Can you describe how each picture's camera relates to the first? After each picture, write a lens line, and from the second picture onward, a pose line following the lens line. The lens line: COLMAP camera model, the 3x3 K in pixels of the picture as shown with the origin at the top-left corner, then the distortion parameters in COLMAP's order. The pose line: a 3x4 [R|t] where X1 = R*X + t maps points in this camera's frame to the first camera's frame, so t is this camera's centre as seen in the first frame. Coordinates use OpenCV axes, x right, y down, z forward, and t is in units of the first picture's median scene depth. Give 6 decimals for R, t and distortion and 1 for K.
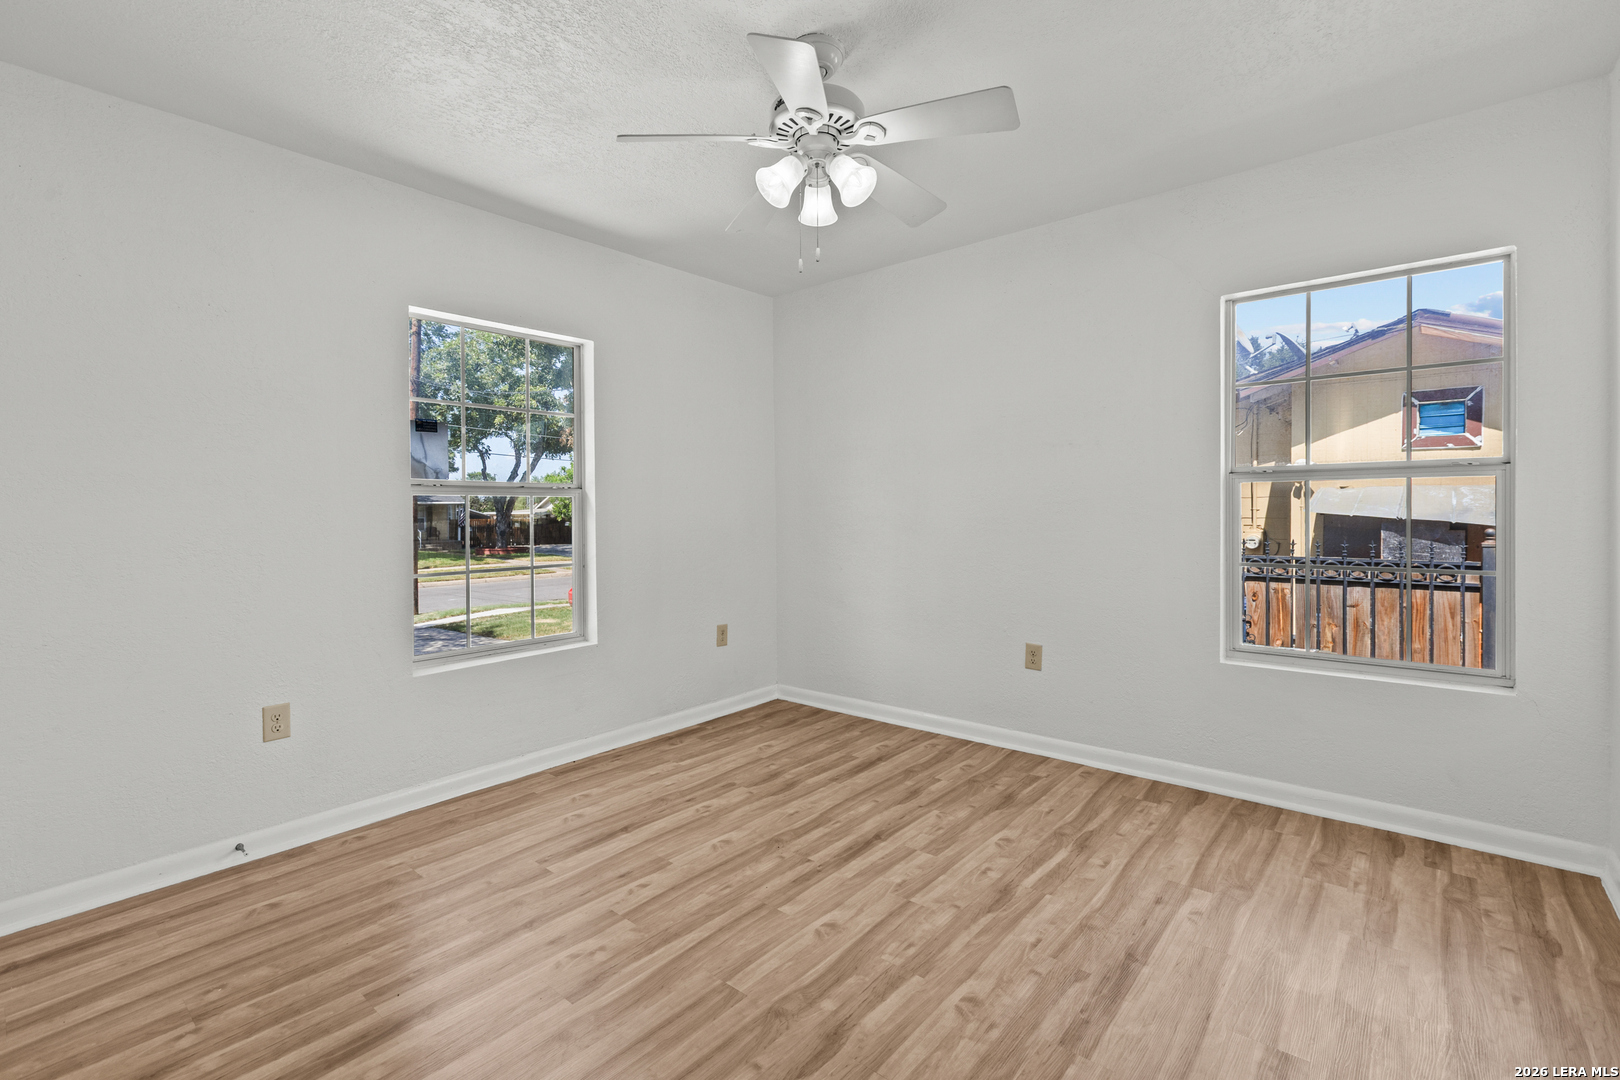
lens RADIAL K [[716.6, 0, 800.7], [0, 716.6, 530.6], [0, 0, 1]] dist [0.001578, -0.001551]
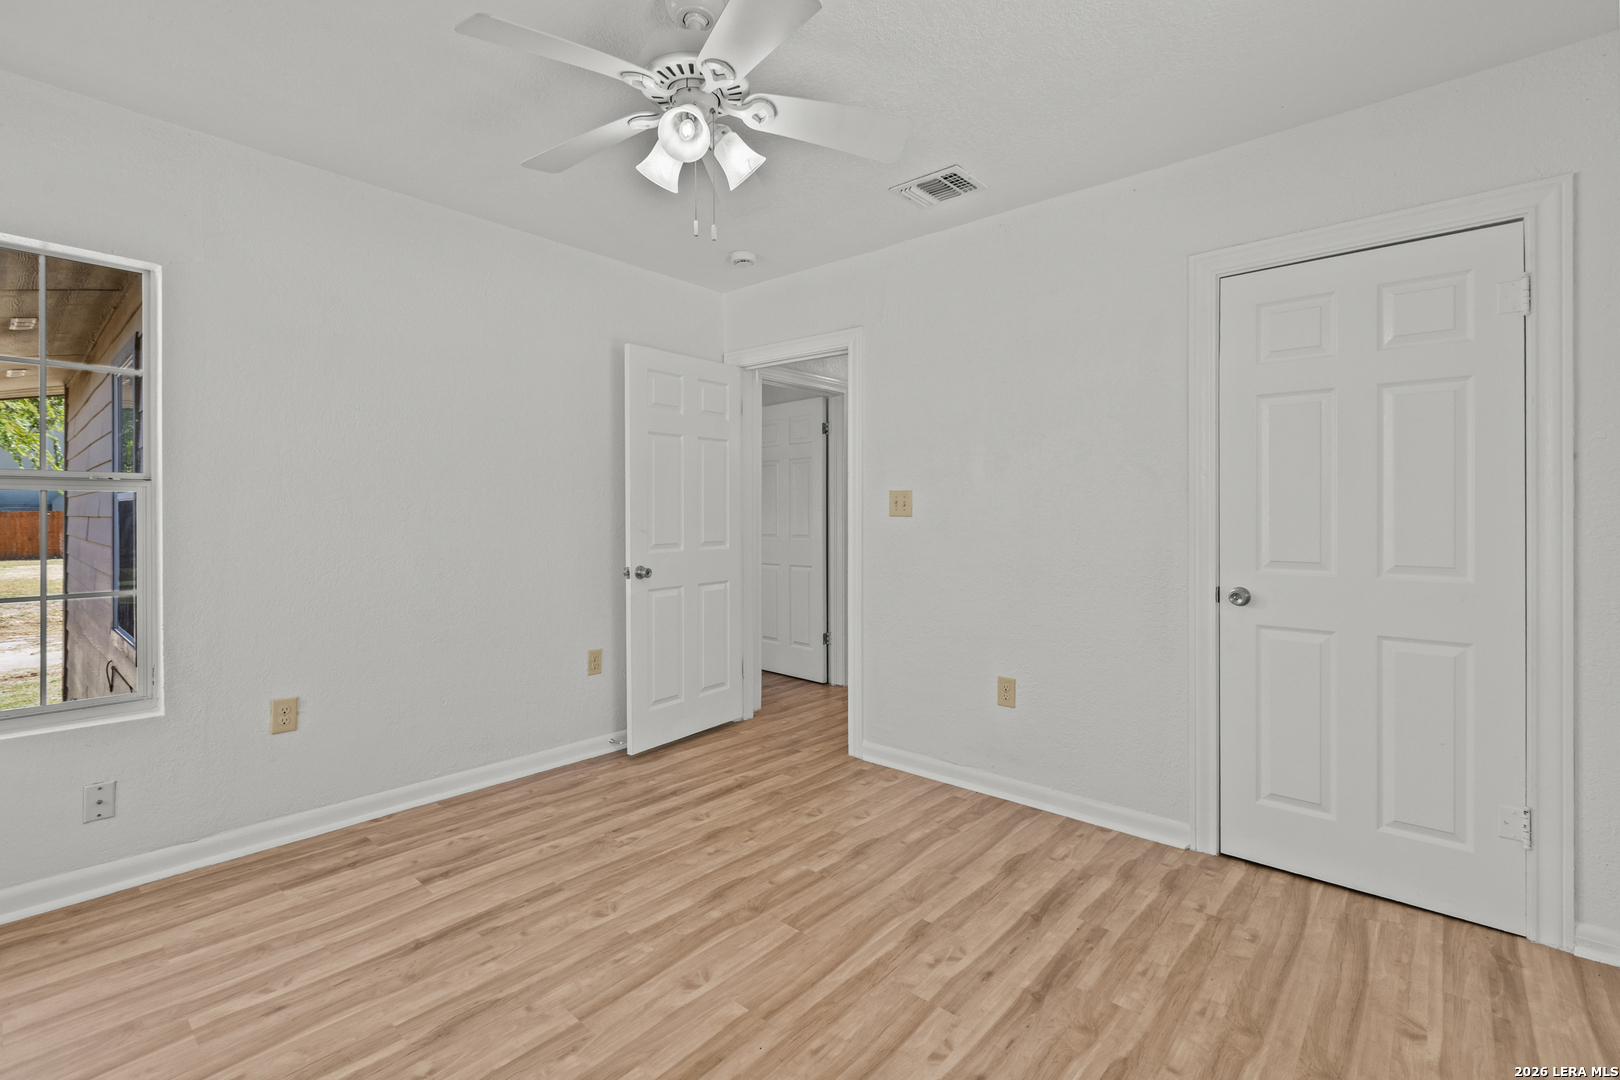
lens RADIAL K [[716.6, 0, 800.7], [0, 716.6, 530.6], [0, 0, 1]] dist [0.001578, -0.001551]
pose [[-0.999858, 0.011054, 0.012711, -0.122243], [0.011695, 0.998604, 0.051511, -0.064621], [-0.012124, 0.051652, -0.998592, 2.017051]]
